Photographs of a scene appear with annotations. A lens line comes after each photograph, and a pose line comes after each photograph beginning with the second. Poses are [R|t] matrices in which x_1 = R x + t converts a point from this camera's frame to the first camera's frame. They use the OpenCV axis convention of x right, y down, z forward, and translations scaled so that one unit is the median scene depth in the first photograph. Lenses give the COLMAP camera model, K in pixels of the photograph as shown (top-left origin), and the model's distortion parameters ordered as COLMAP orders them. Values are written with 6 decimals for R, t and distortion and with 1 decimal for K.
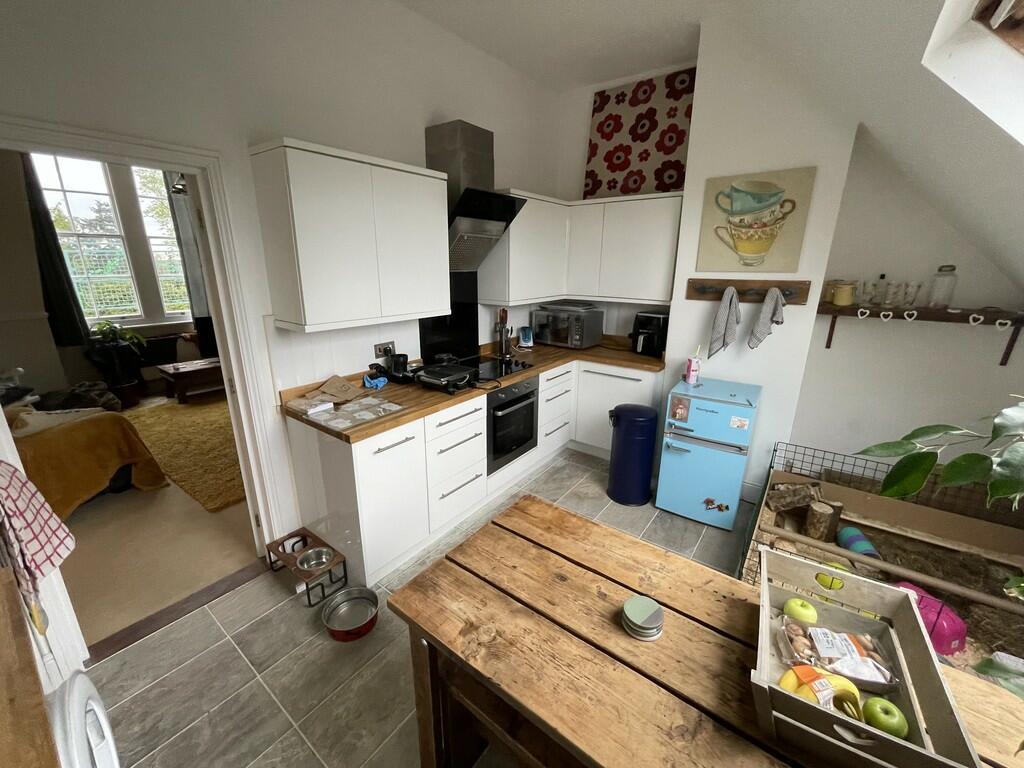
lens RADIAL K [[415.1, 0, 511.8], [0, 415.1, 383.6], [0, 0, 1]] dist [-0.000865, 0.001994]
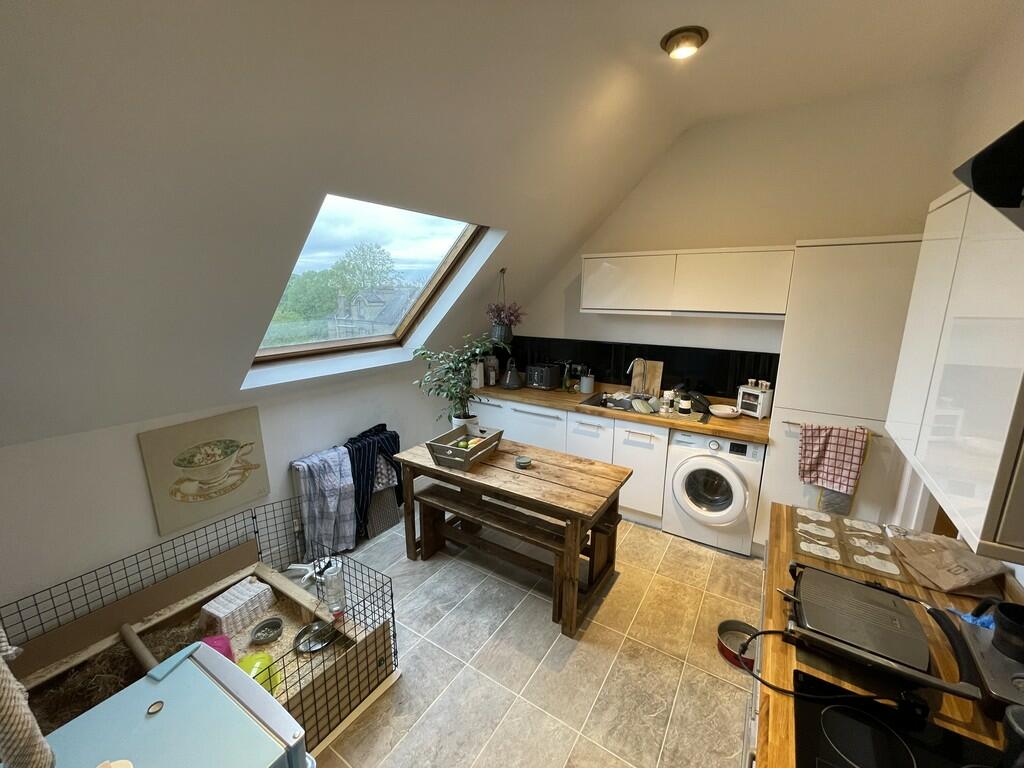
lens RADIAL K [[415.1, 0, 510.7], [0, 415.1, 384.6], [0, 0, 1]] dist [-0.000865, 0.001994]
pose [[-0.997611, 0.001487, -0.069069, 0.227074], [-0.032208, 0.874457, 0.484033, -0.418285], [0.061118, 0.485101, -0.872319, 1.183377]]
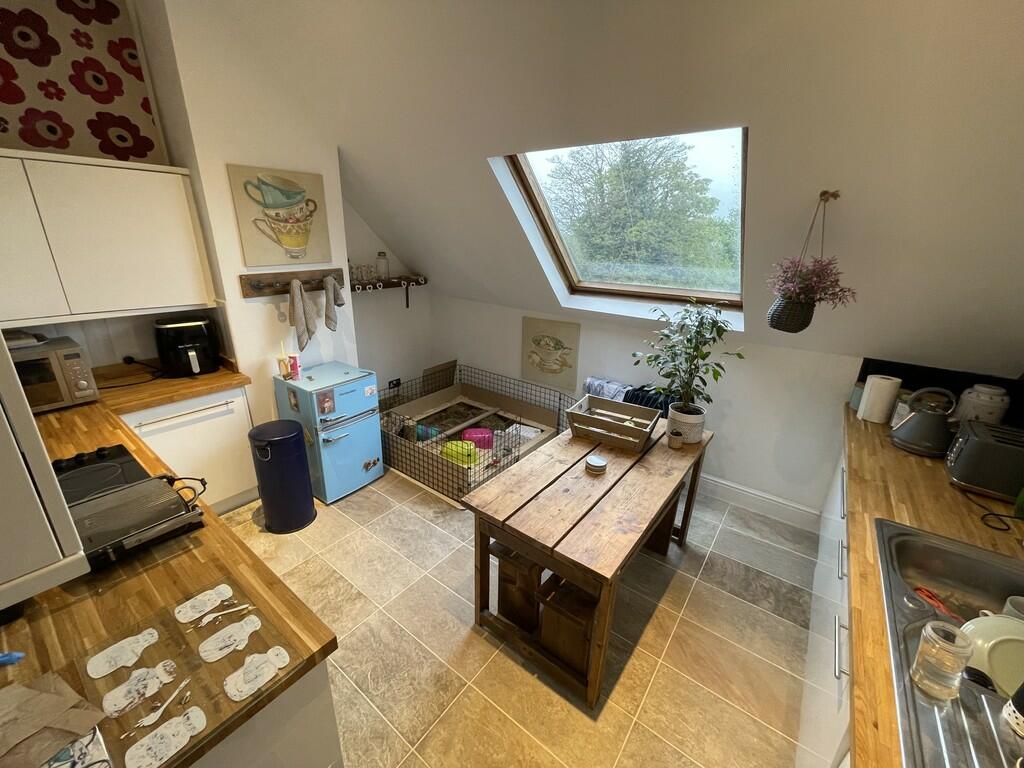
lens RADIAL K [[415.1, 0, 513.0], [0, 415.1, 382.7], [0, 0, 1]] dist [-0.000865, 0.001994]
pose [[0.006844, -0.342689, 0.939424, -0.539480], [0.263317, 0.906908, 0.328910, -0.200139], [-0.964685, 0.245116, 0.096443, 0.442573]]
